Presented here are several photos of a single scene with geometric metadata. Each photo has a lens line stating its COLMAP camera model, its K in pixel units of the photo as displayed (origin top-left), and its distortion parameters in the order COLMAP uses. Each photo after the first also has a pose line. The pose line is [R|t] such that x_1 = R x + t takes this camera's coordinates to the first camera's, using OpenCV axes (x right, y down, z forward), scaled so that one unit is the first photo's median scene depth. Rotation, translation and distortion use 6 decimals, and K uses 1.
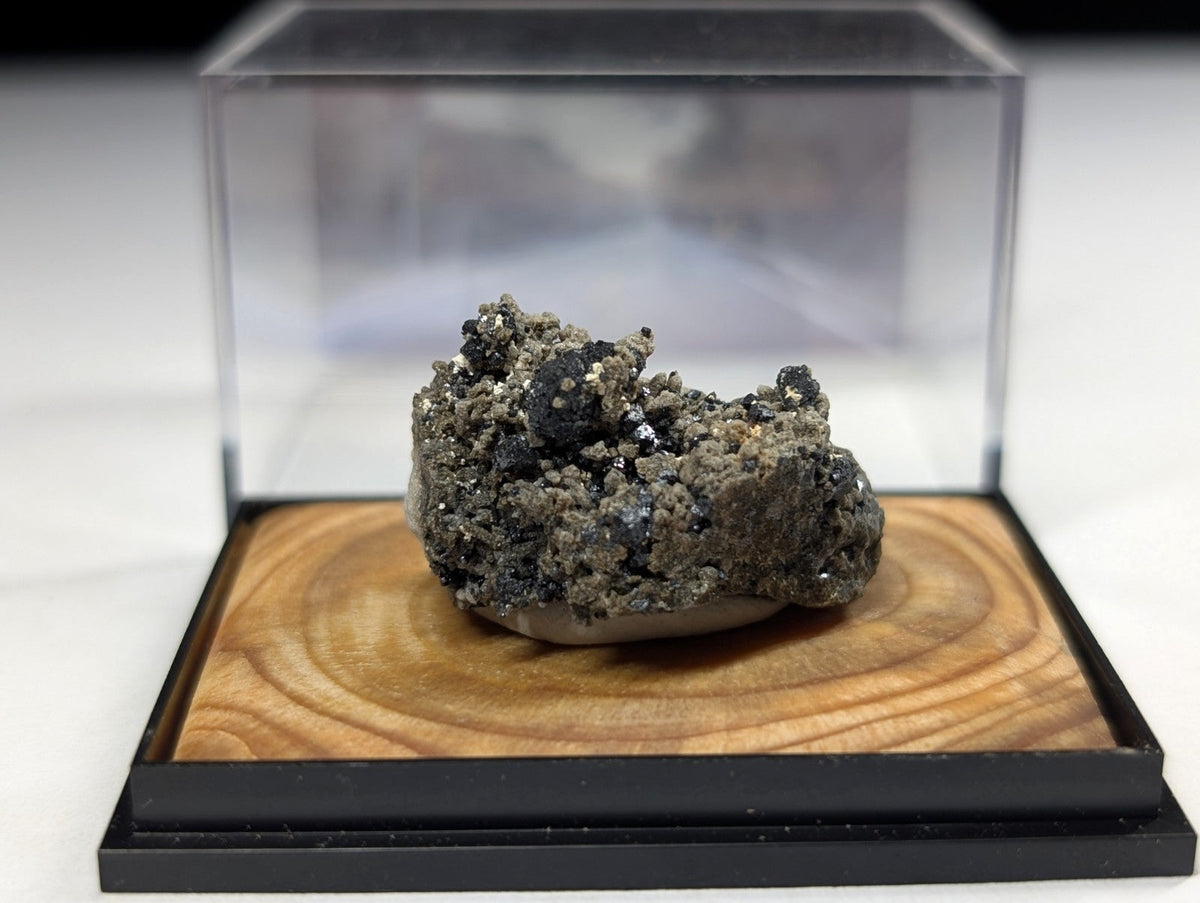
lens RADIAL K [[1728.3, 0, 596.5], [0, 1728.3, 438.1], [0, 0, 1]] dist [0.185142, -1.395866]
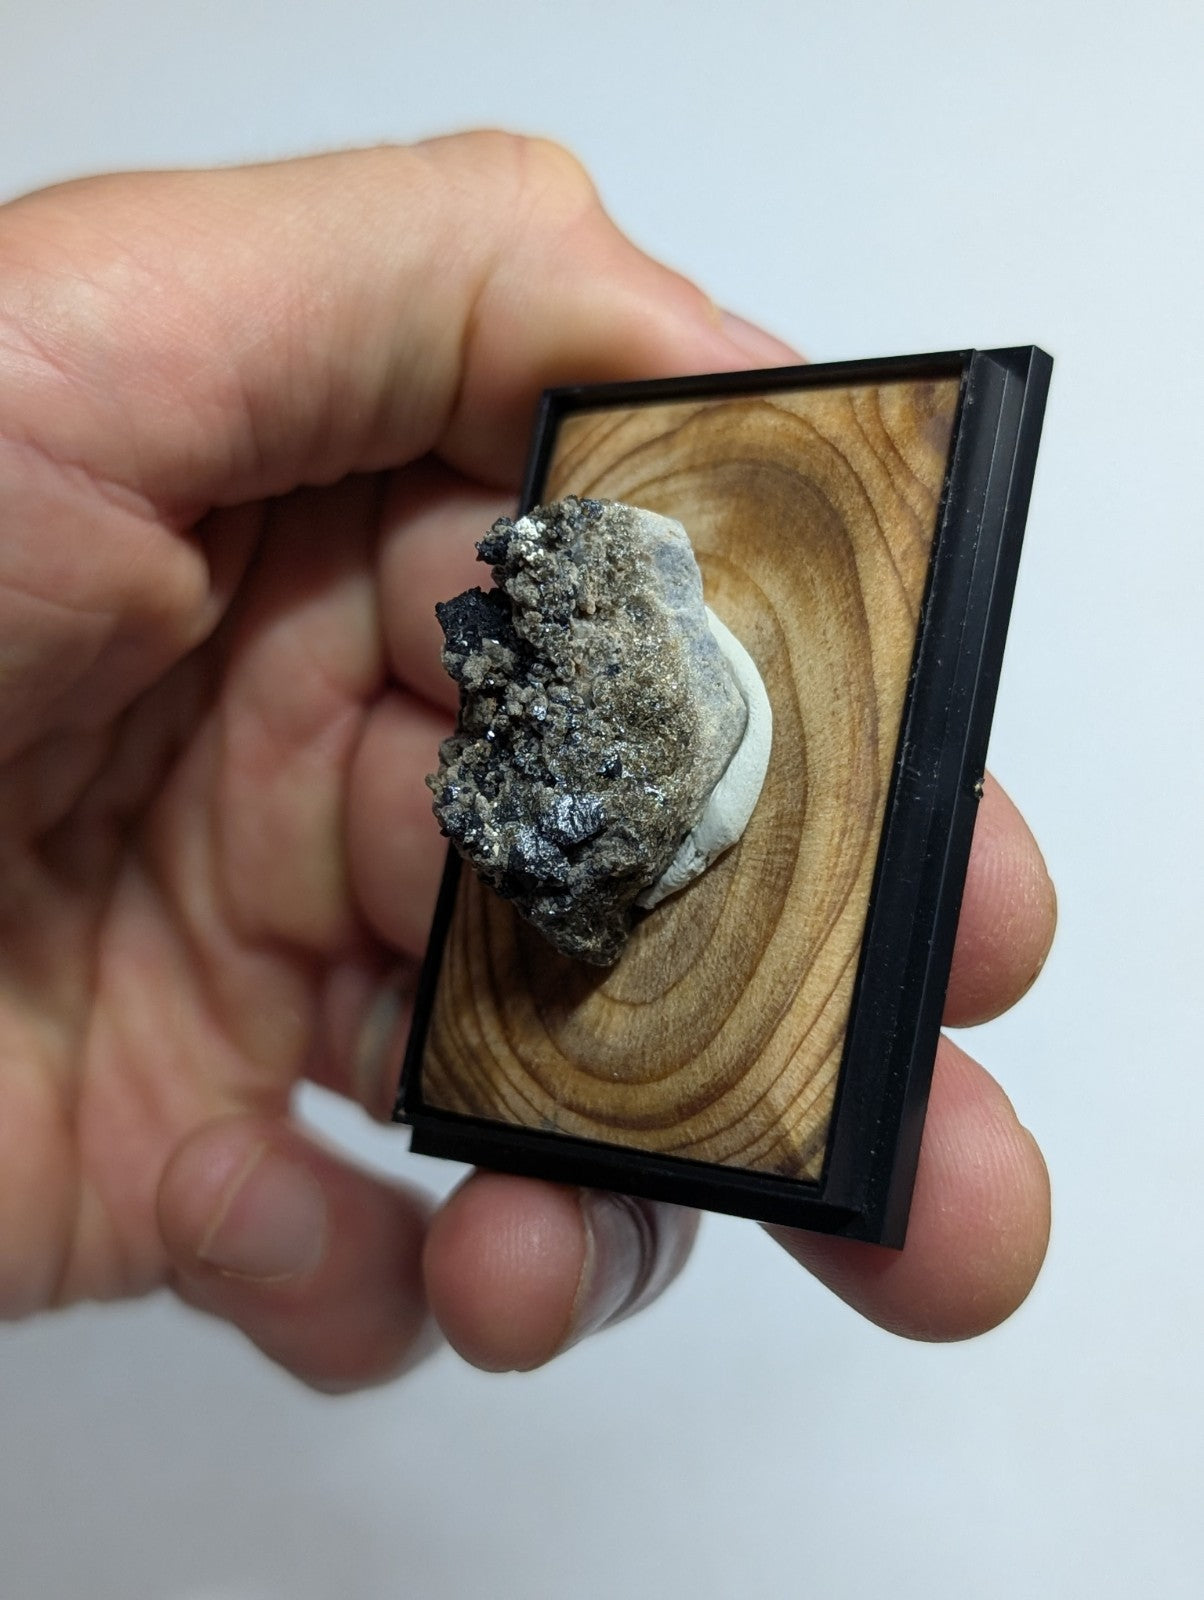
lens RADIAL K [[2357.6, 0, 597.0], [0, 2357.6, 822.7], [0, 0, 1]] dist [0.146023, -0.092256]
pose [[-0.209036, 0.967261, -0.143908, 0.317203], [0.302102, 0.203834, 0.931228, -1.418976], [0.930074, 0.151185, -0.334821, 1.621177]]
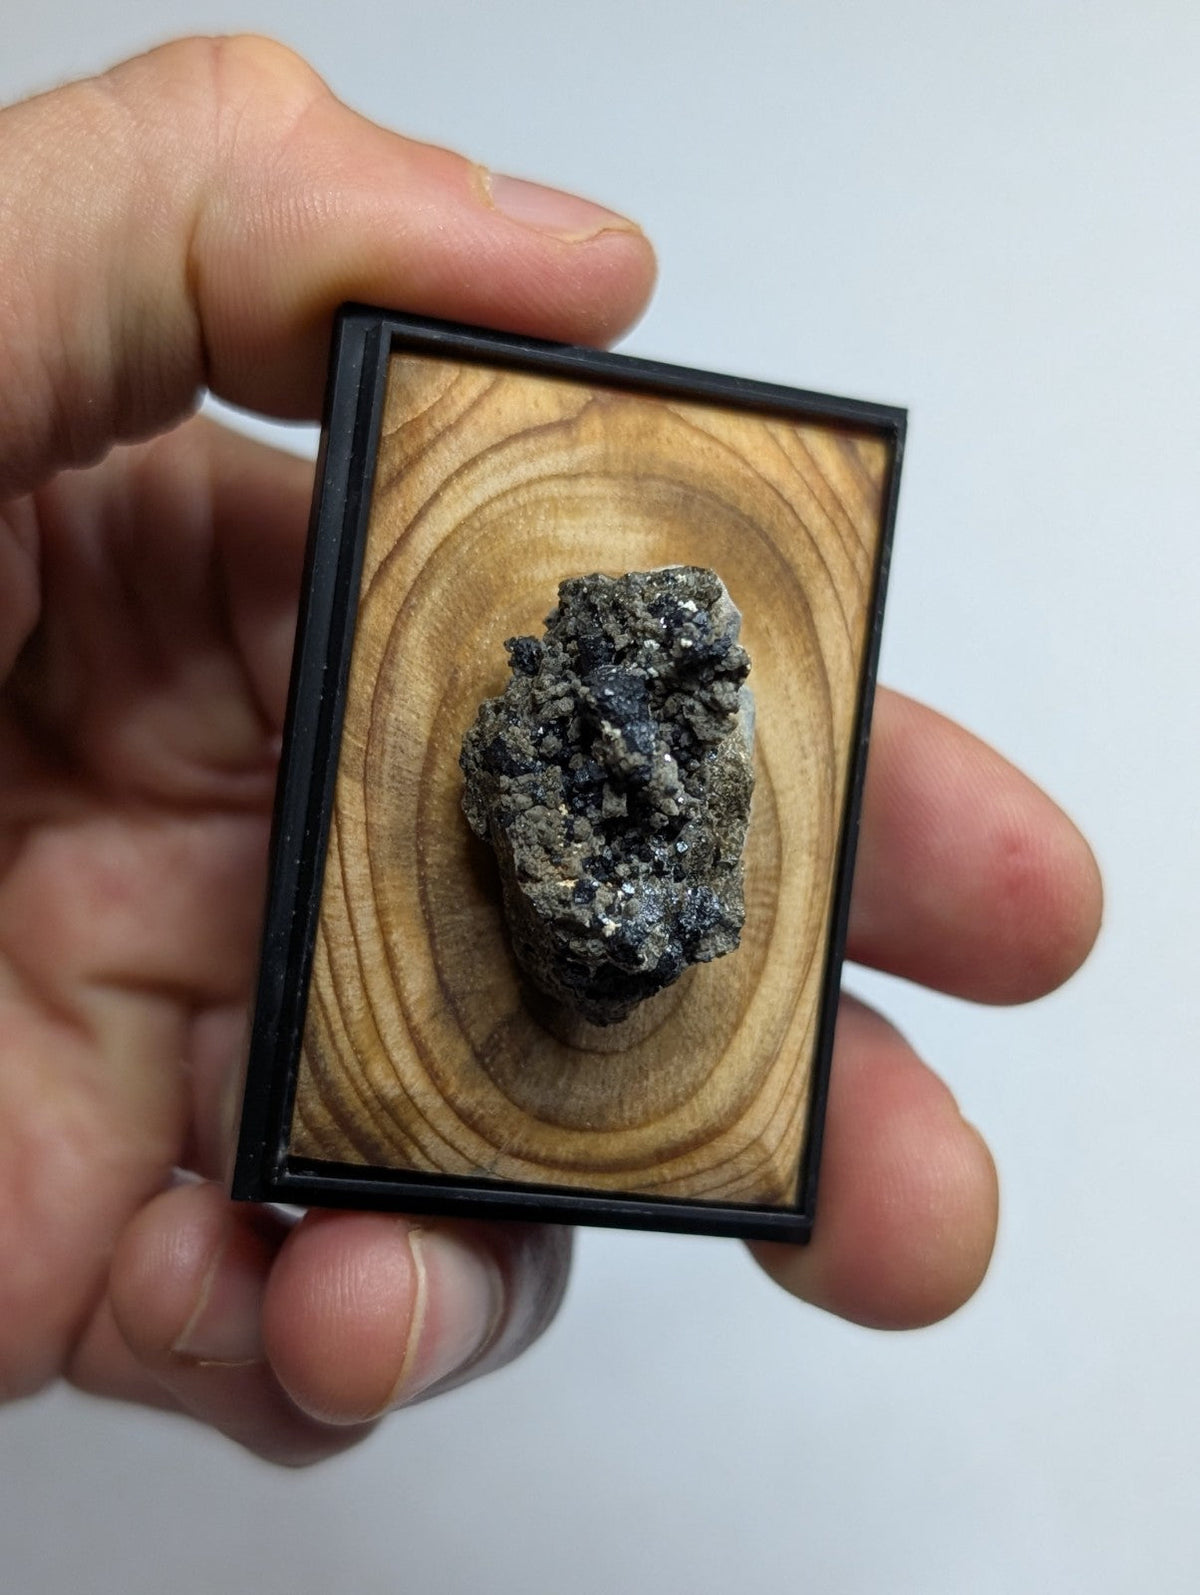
lens RADIAL K [[2350.3, 0, 595.0], [0, 2350.3, 820.1], [0, 0, 1]] dist [0.146023, -0.092256]
pose [[-0.142603, 0.989298, -0.030899, 0.096983], [-0.618766, -0.064740, 0.782903, -1.129771], [0.772523, 0.130764, 0.621376, 0.127132]]
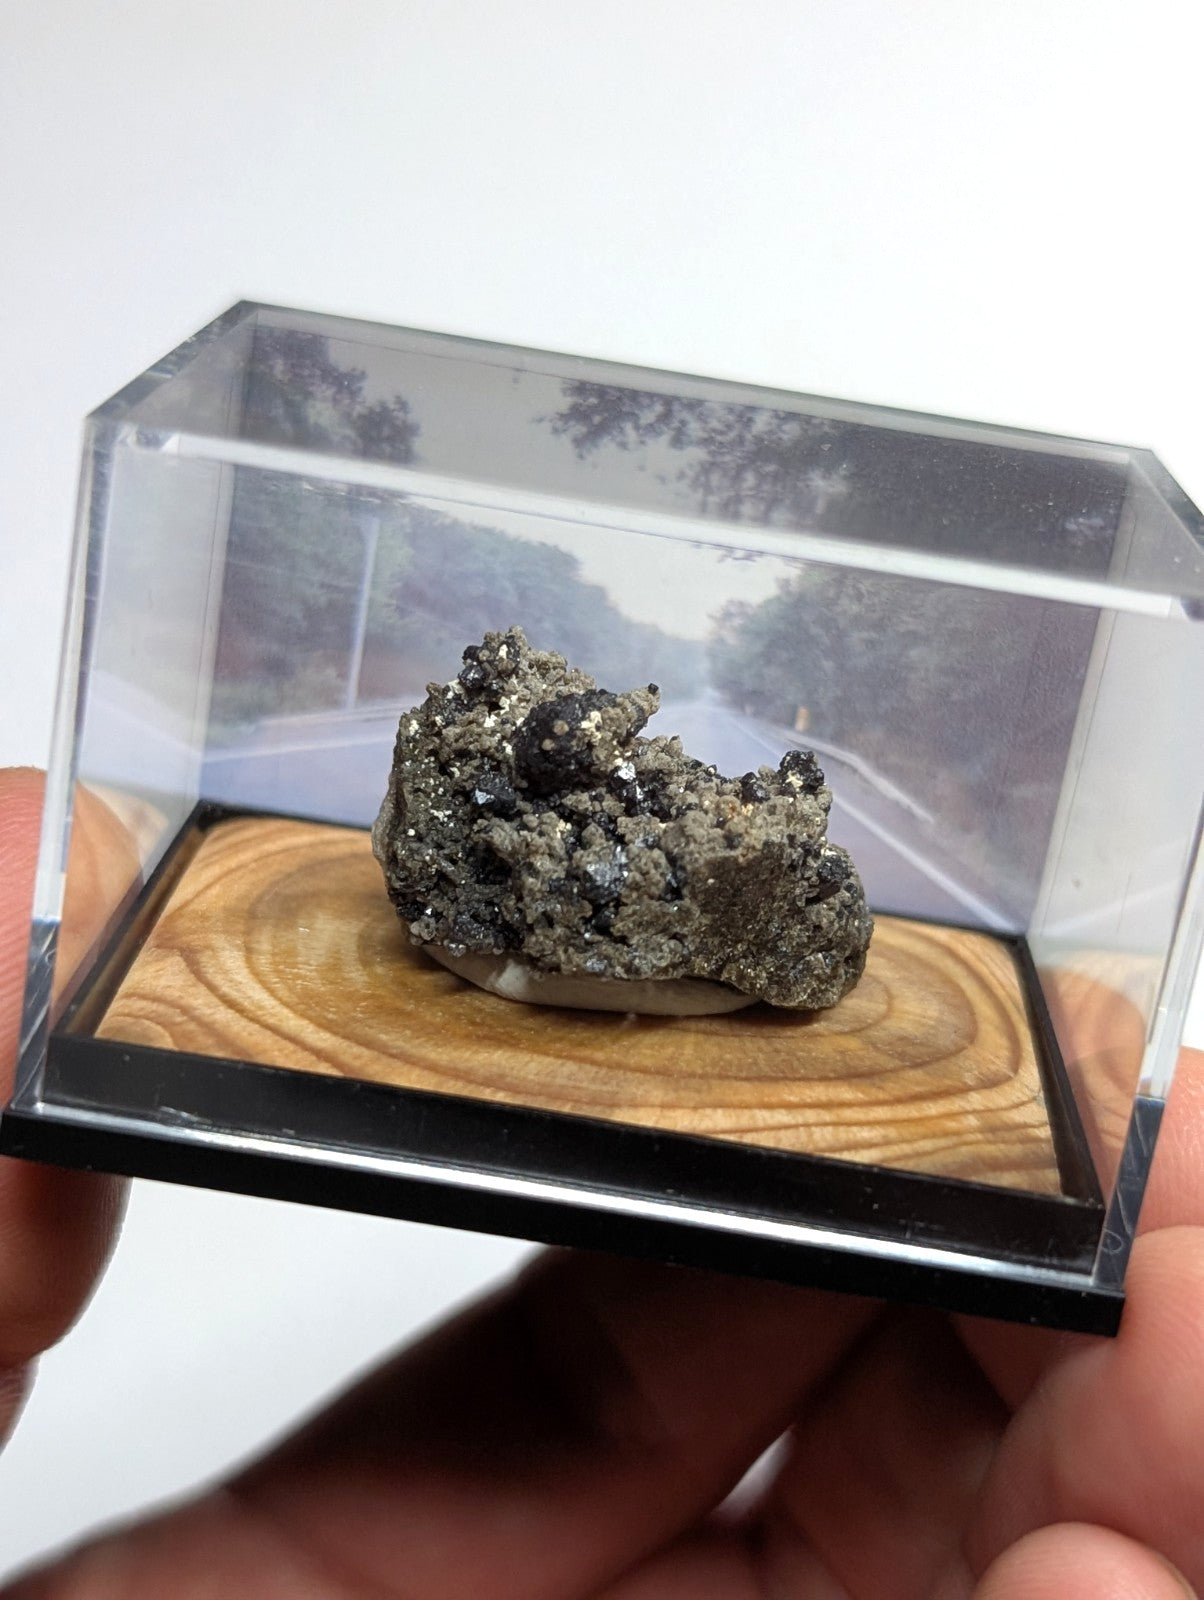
lens RADIAL K [[2357.6, 0, 597.0], [0, 2357.6, 822.7], [0, 0, 1]] dist [0.146023, -0.092256]
pose [[0.985199, 0.170201, -0.020343, 0.038107], [-0.170476, 0.985280, -0.012672, 0.033739], [0.017887, 0.015952, 0.999713, -0.307958]]
